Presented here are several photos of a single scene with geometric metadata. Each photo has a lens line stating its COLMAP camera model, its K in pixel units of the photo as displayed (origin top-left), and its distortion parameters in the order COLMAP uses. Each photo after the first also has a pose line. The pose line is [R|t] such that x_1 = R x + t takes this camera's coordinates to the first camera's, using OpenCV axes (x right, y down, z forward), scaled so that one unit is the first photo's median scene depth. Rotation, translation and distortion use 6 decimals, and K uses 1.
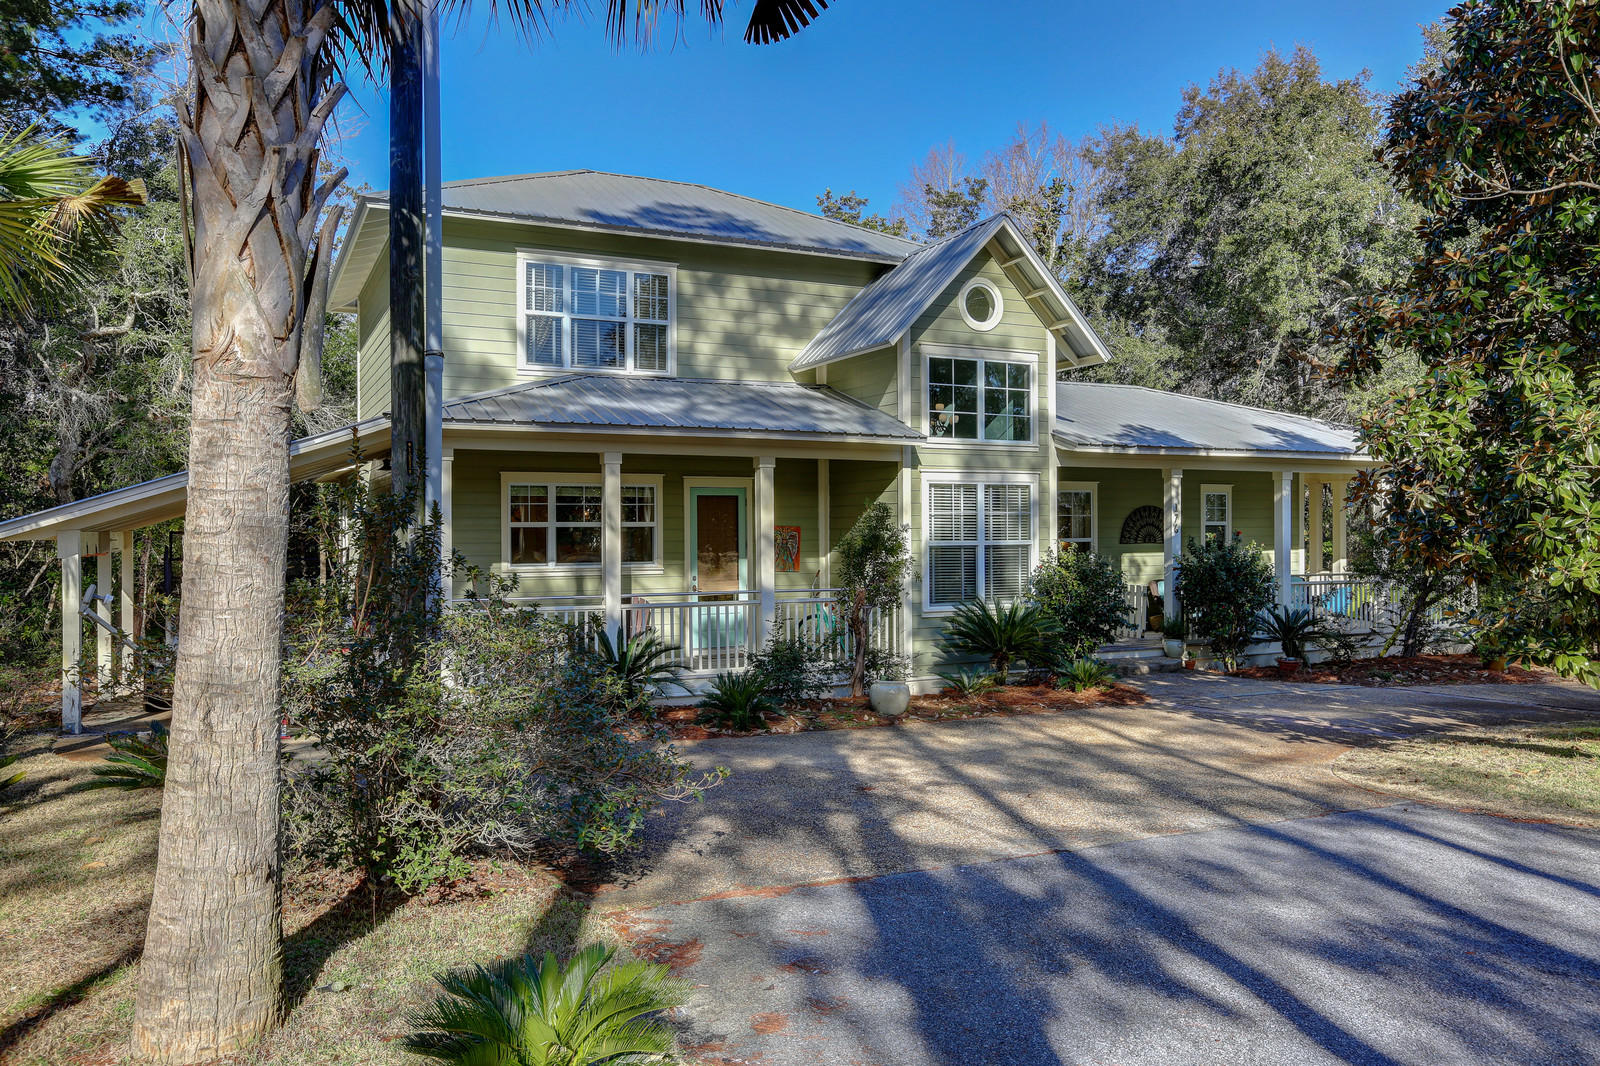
lens RADIAL K [[1159.1, 0, 800.0], [0, 1159.1, 533.0], [0, 0, 1]] dist [0.001392, 0.000277]
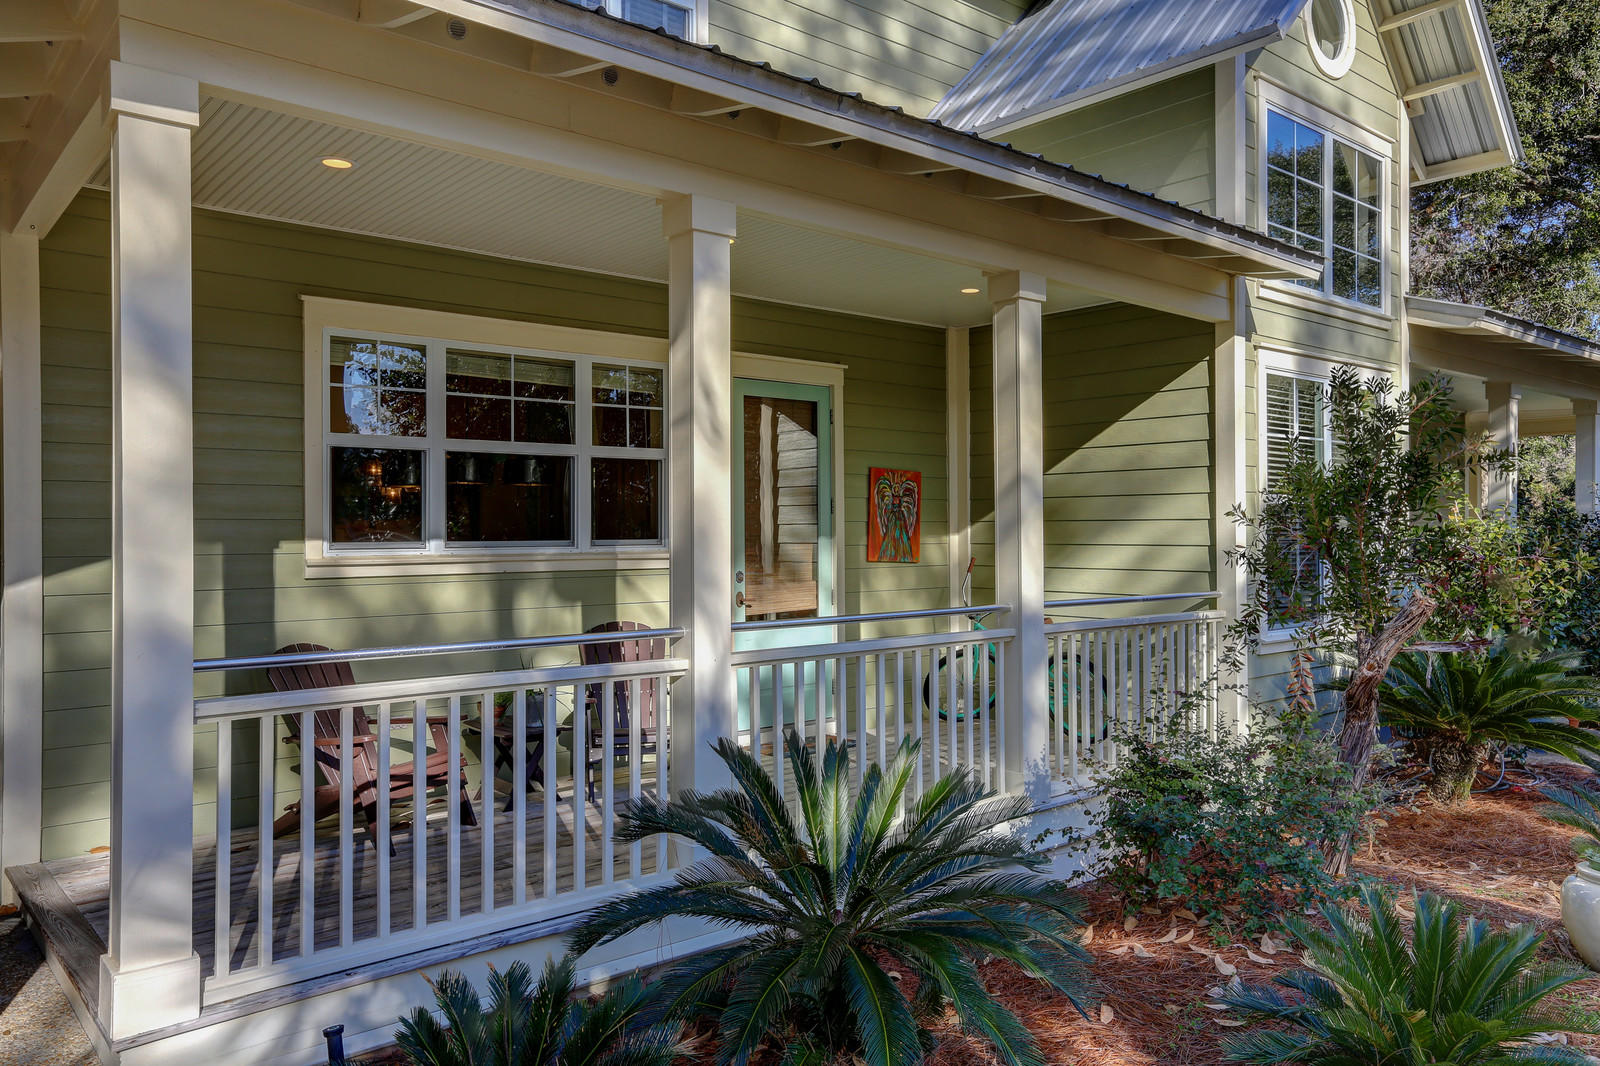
lens RADIAL K [[1159.1, 0, 800.0], [0, 1159.1, 533.0], [0, 0, 1]] dist [0.001392, 0.000277]
pose [[0.965456, 0.000359, 0.260568, -0.195541], [-0.000470, 1.000000, 0.000363, 0.022305], [-0.260567, -0.000473, 0.965456, 0.591544]]
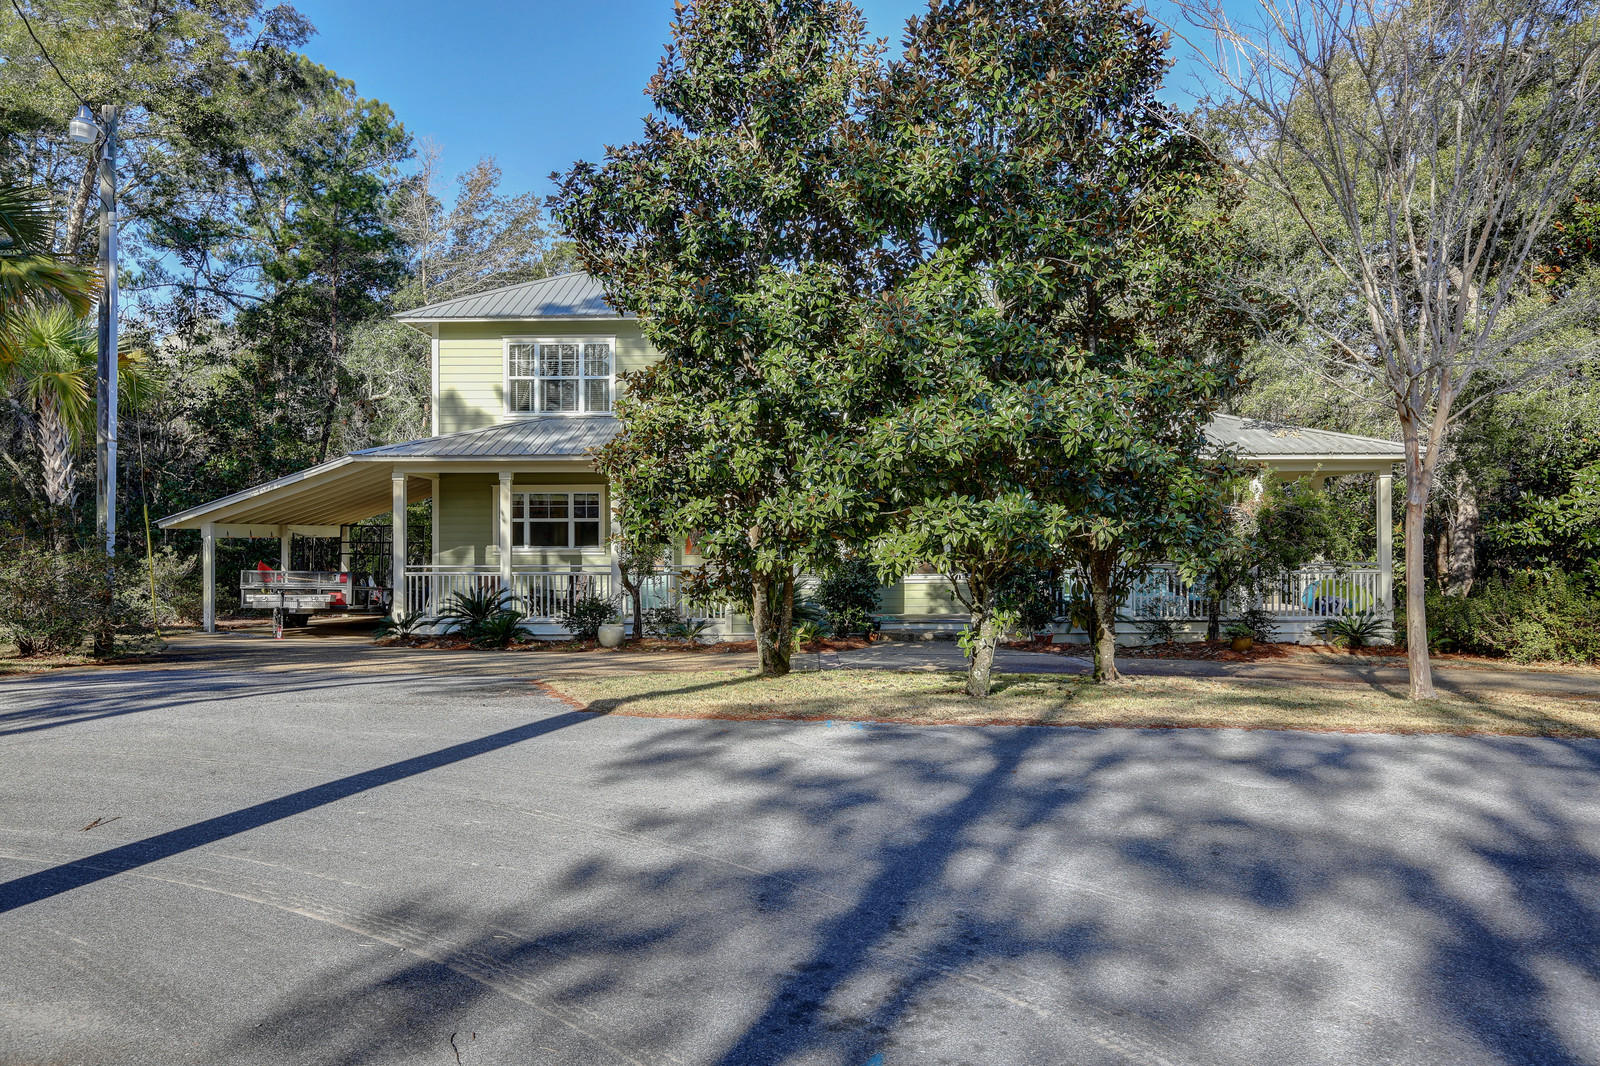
lens RADIAL K [[1159.1, 0, 800.0], [0, 1159.1, 533.0], [0, 0, 1]] dist [0.001392, 0.000277]
pose [[0.886434, -0.011907, -0.462702, 0.769492], [0.011956, 0.999925, -0.002827, 0.016890], [0.462700, -0.003026, 0.886510, -0.146456]]
